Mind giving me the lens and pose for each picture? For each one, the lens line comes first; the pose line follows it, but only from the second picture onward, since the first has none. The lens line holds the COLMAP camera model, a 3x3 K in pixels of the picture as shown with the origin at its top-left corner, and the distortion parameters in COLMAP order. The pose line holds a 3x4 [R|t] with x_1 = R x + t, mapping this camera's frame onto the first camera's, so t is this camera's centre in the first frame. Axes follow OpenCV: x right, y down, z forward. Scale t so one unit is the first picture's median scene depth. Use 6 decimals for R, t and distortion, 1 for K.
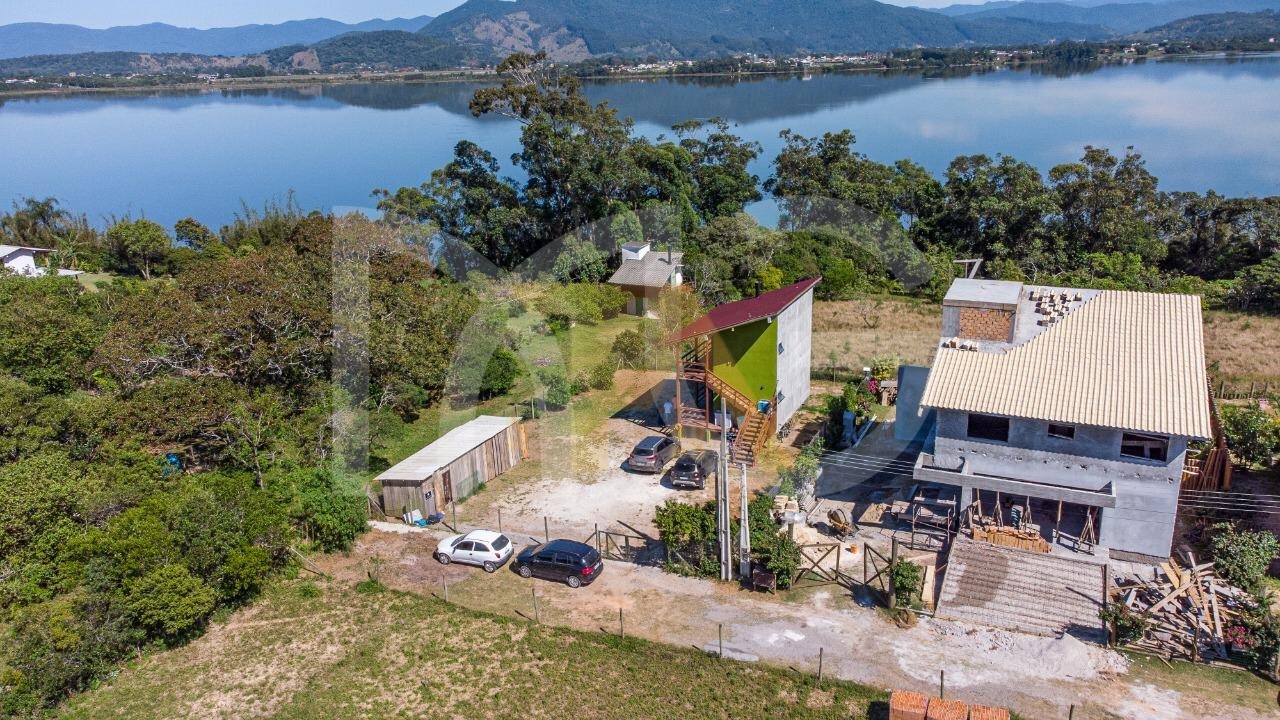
lens RADIAL K [[949.6, 0, 641.1], [0, 949.6, 369.9], [0, 0, 1]] dist [0.018992, 0.060017]
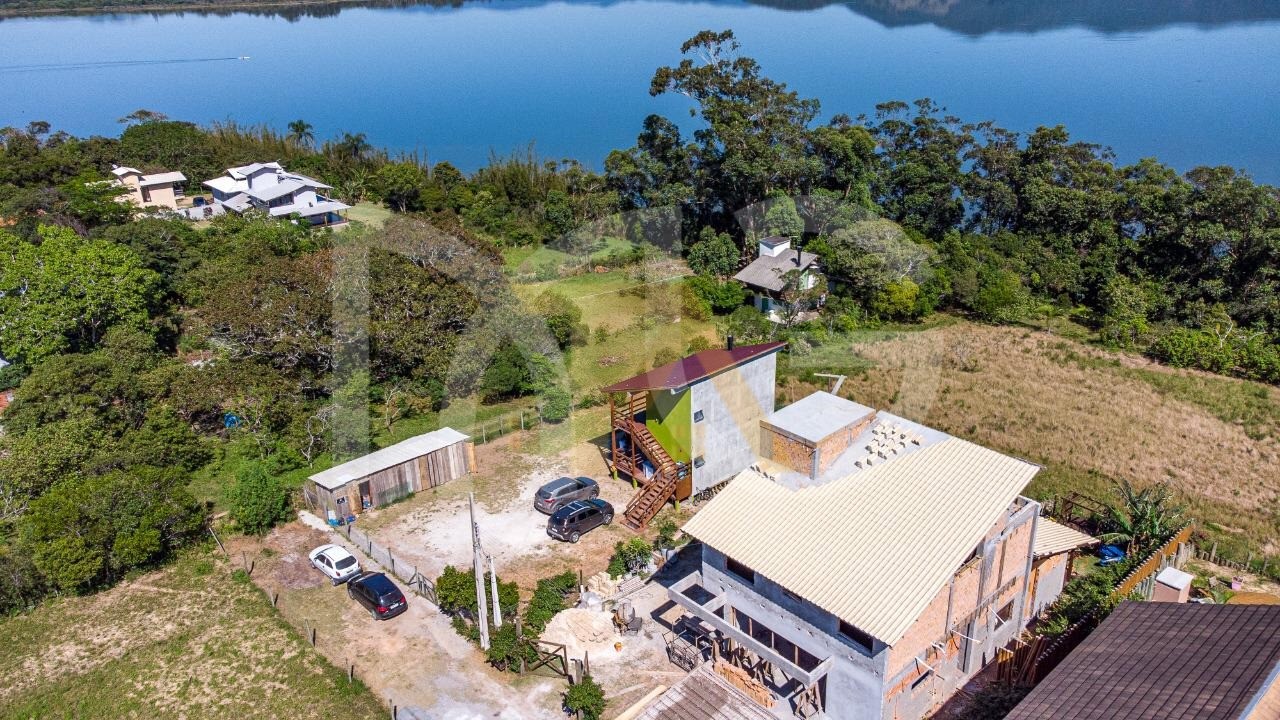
lens RADIAL K [[949.6, 0, 641.1], [0, 949.6, 369.9], [0, 0, 1]] dist [0.018992, 0.060017]
pose [[0.919610, 0.156320, -0.360390, 0.247329], [-0.121193, 0.985562, 0.118239, -0.101379], [0.373670, -0.065056, 0.925277, 0.030366]]
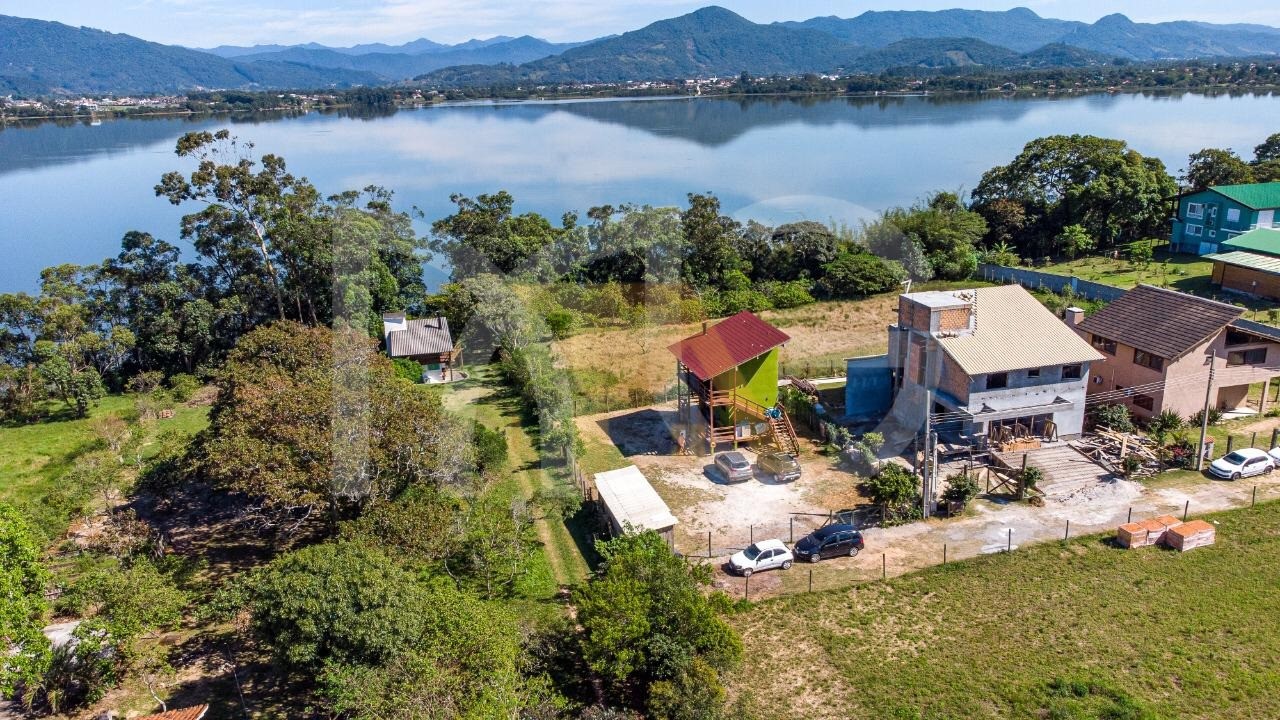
lens RADIAL K [[959.2, 0, 640.6], [0, 959.2, 360.6], [0, 0, 1]] dist [0.041842, 0.001587]
pose [[0.770458, -0.175080, 0.612978, -0.450161], [0.206327, 0.978277, 0.020083, -0.053267], [-0.603178, 0.111001, 0.789845, 0.034561]]
